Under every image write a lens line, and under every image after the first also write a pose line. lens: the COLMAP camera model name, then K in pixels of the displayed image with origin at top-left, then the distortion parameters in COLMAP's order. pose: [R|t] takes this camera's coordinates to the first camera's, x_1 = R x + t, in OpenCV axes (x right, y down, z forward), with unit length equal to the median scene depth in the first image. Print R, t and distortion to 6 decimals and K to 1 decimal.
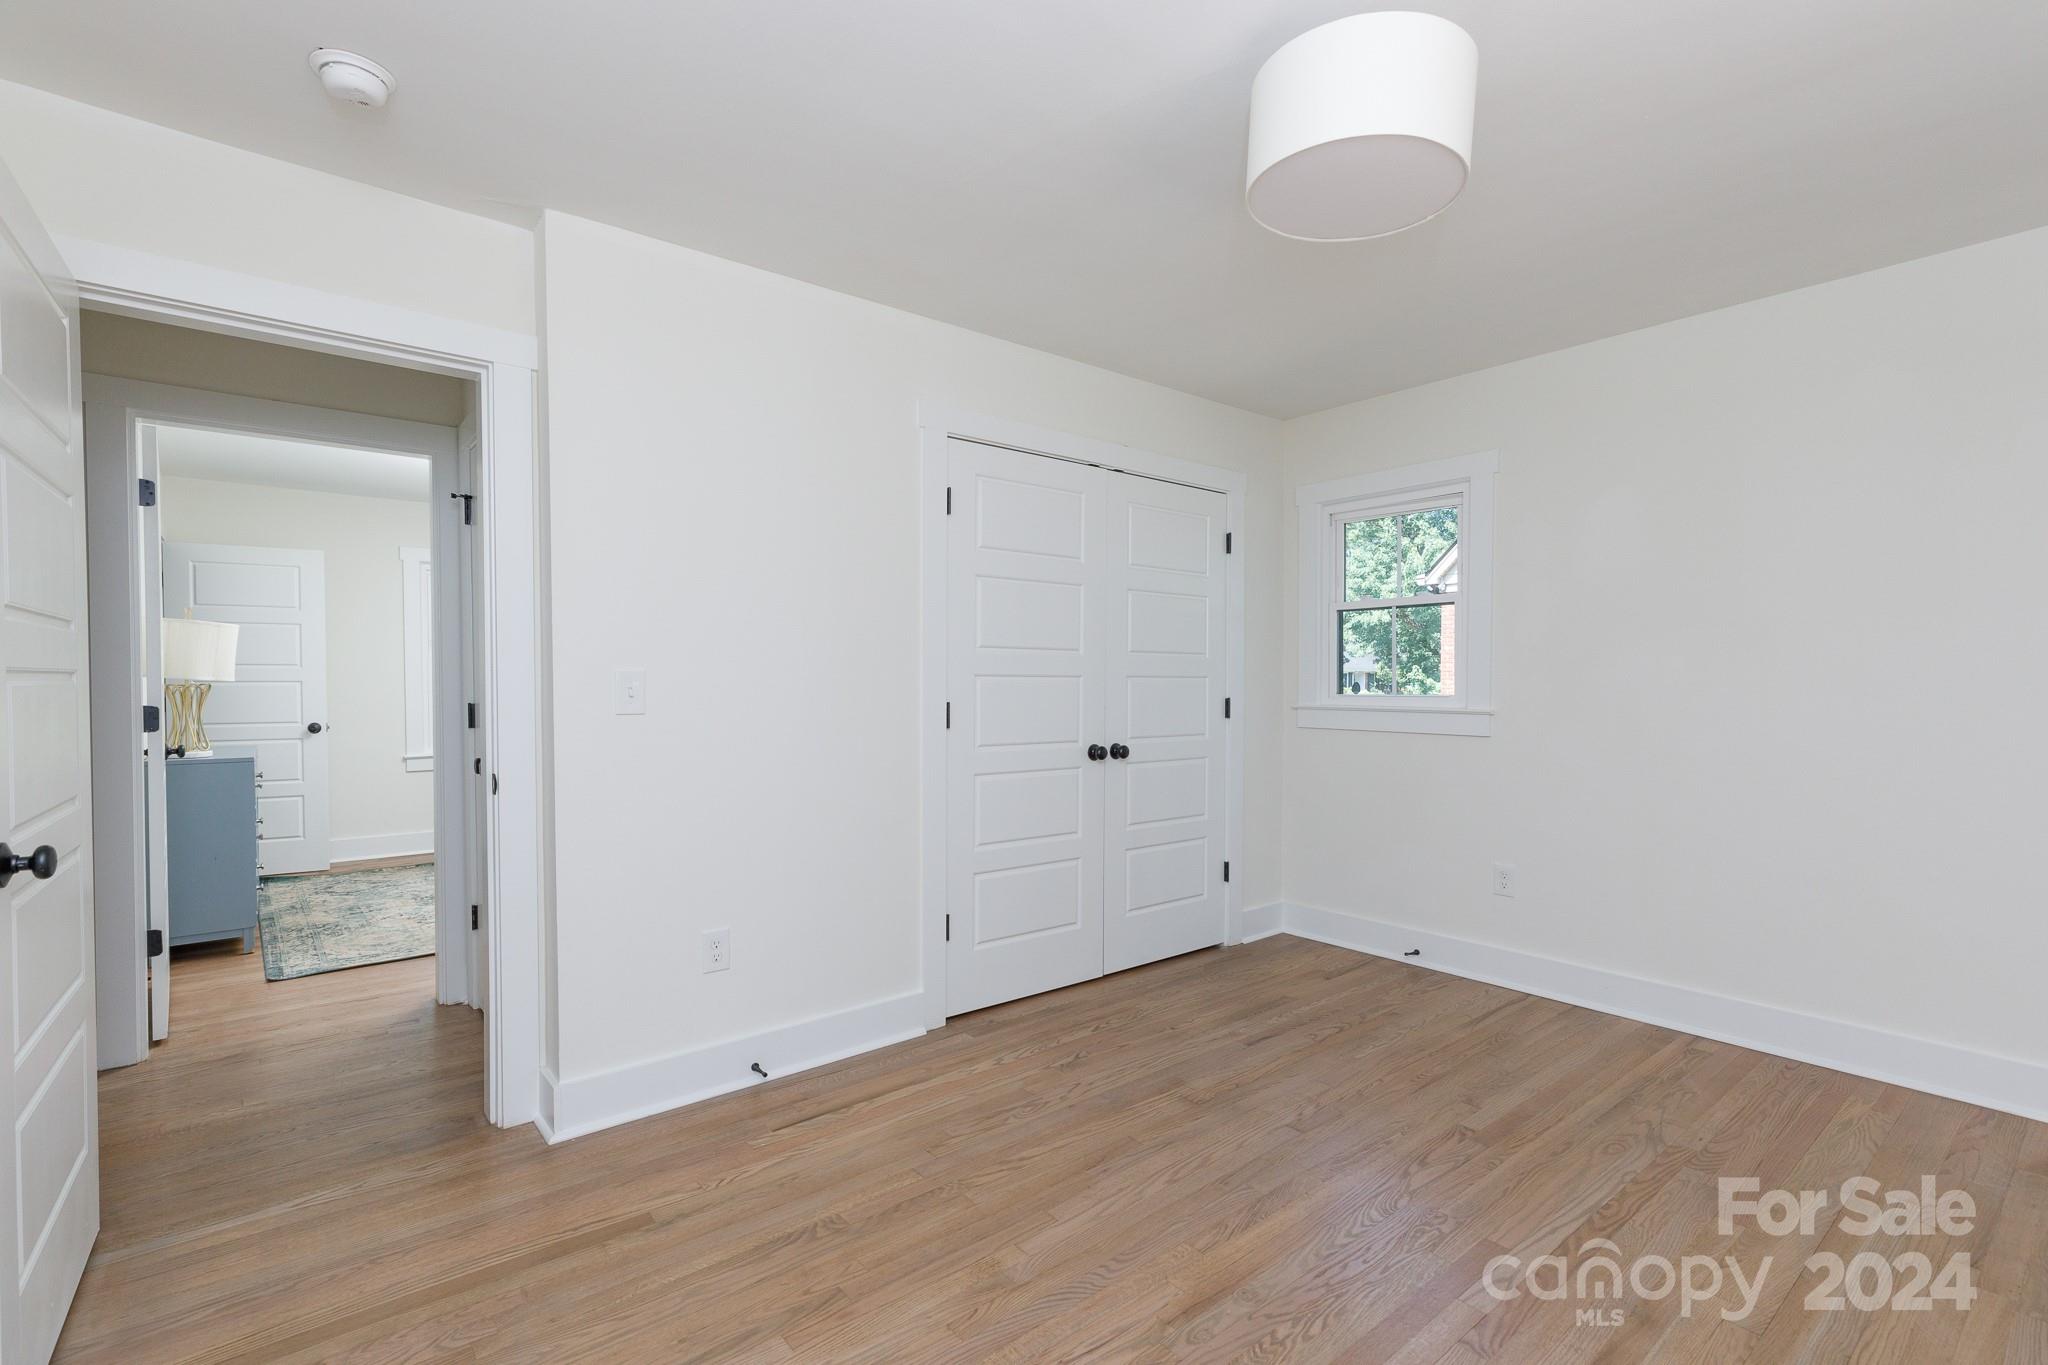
lens RADIAL K [[928.5, 0, 1027.6], [0, 928.5, 686.9], [0, 0, 1]] dist [0.001784, 0.000215]
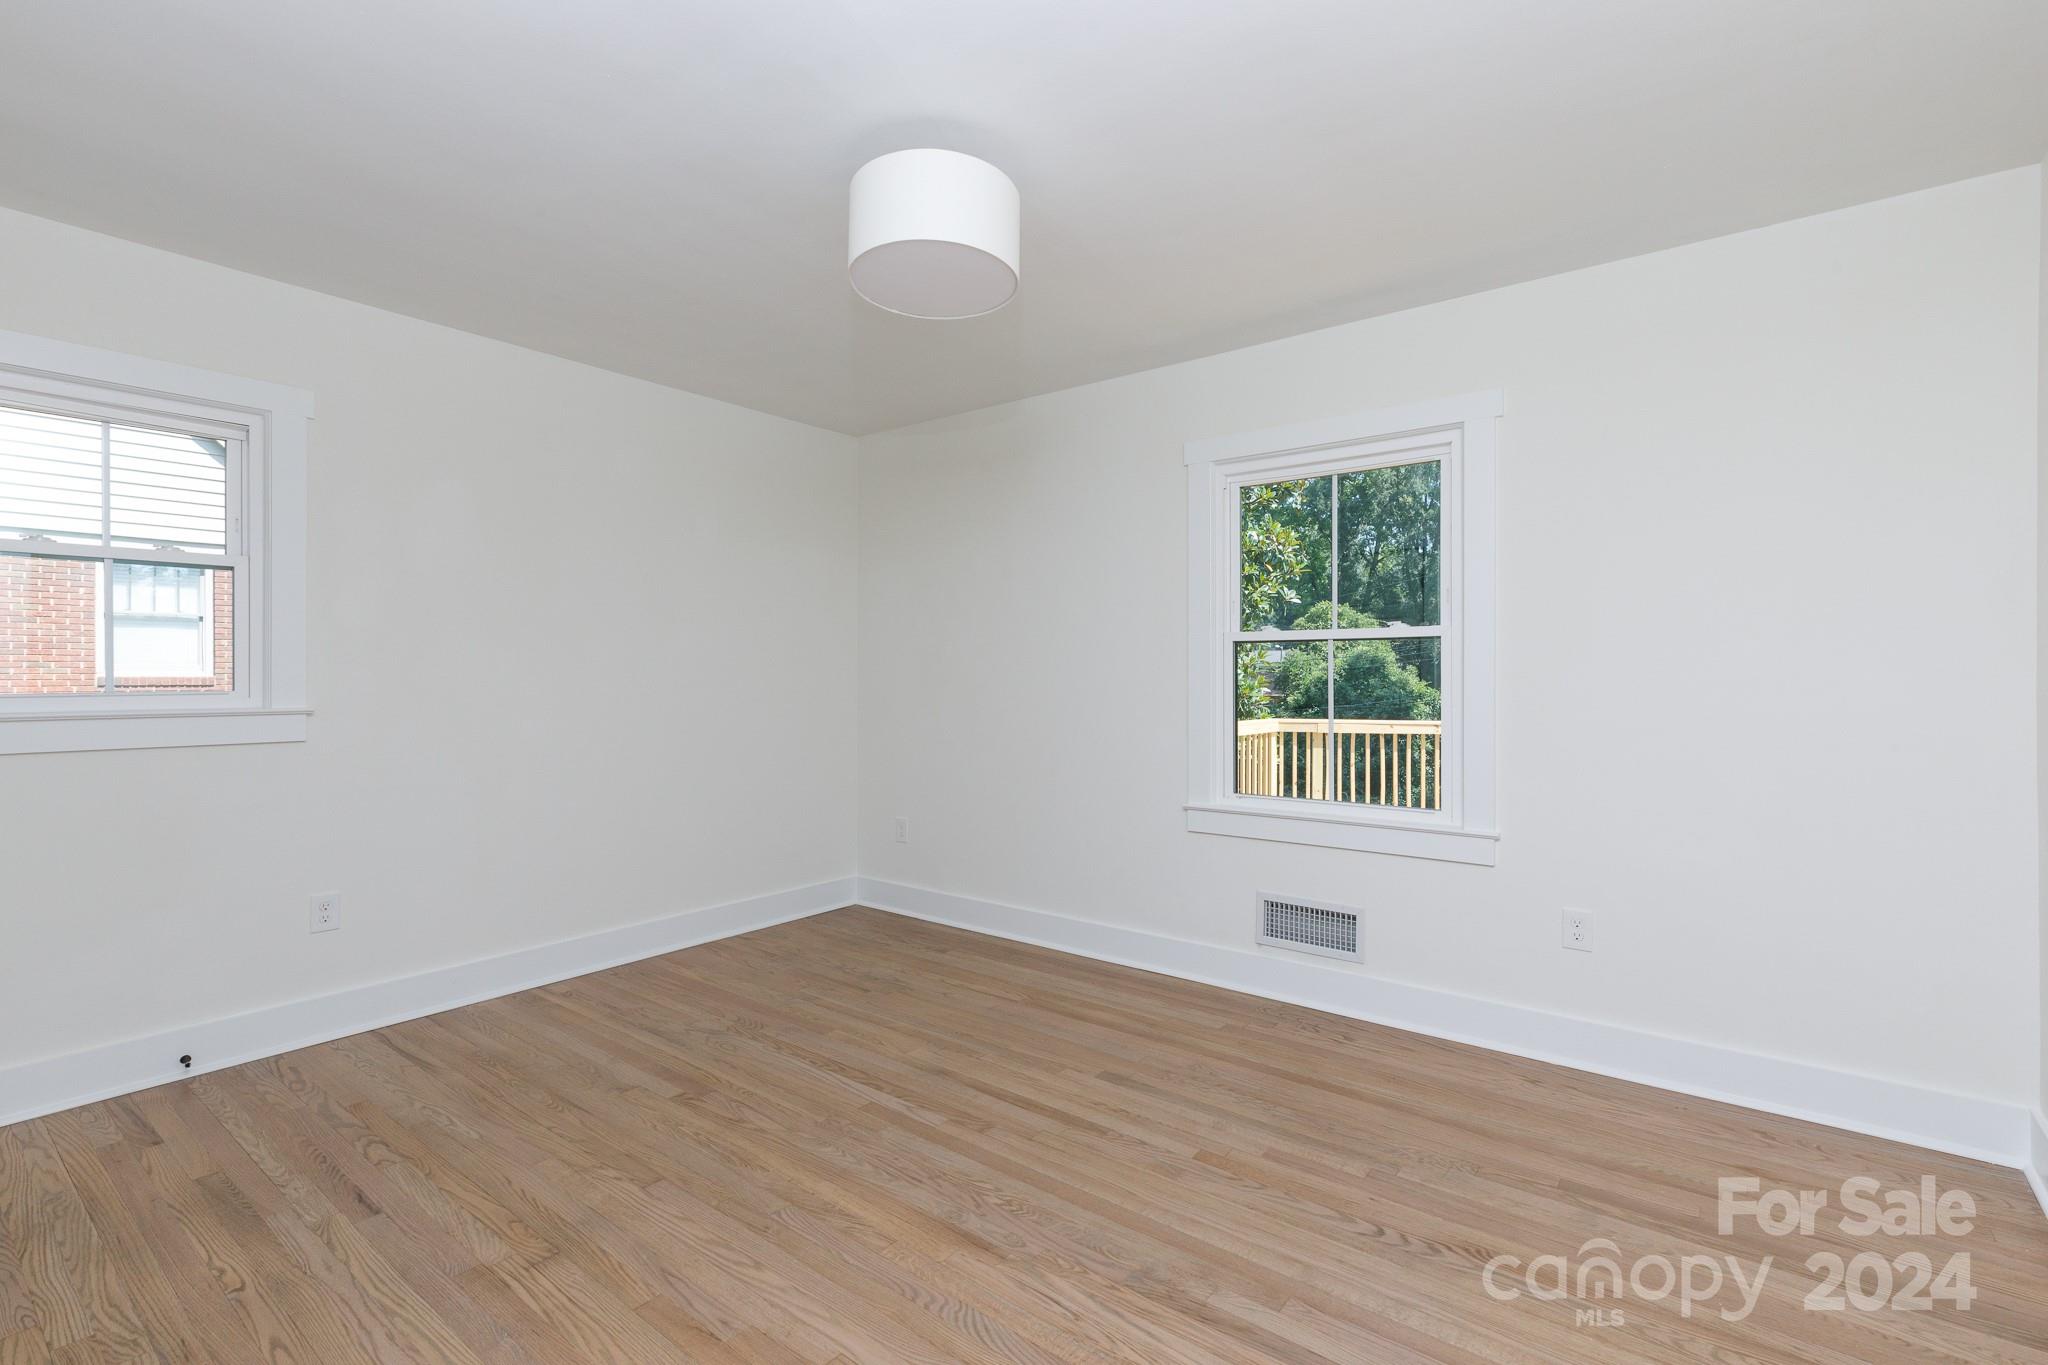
lens RADIAL K [[928.5, 0, 1027.8], [0, 928.5, 676.9], [0, 0, 1]] dist [0.001784, 0.000215]
pose [[-0.222369, -0.004134, 0.974954, -0.570822], [0.008612, 0.999944, 0.006204, -0.001987], [-0.974924, 0.009776, -0.222321, 0.754347]]
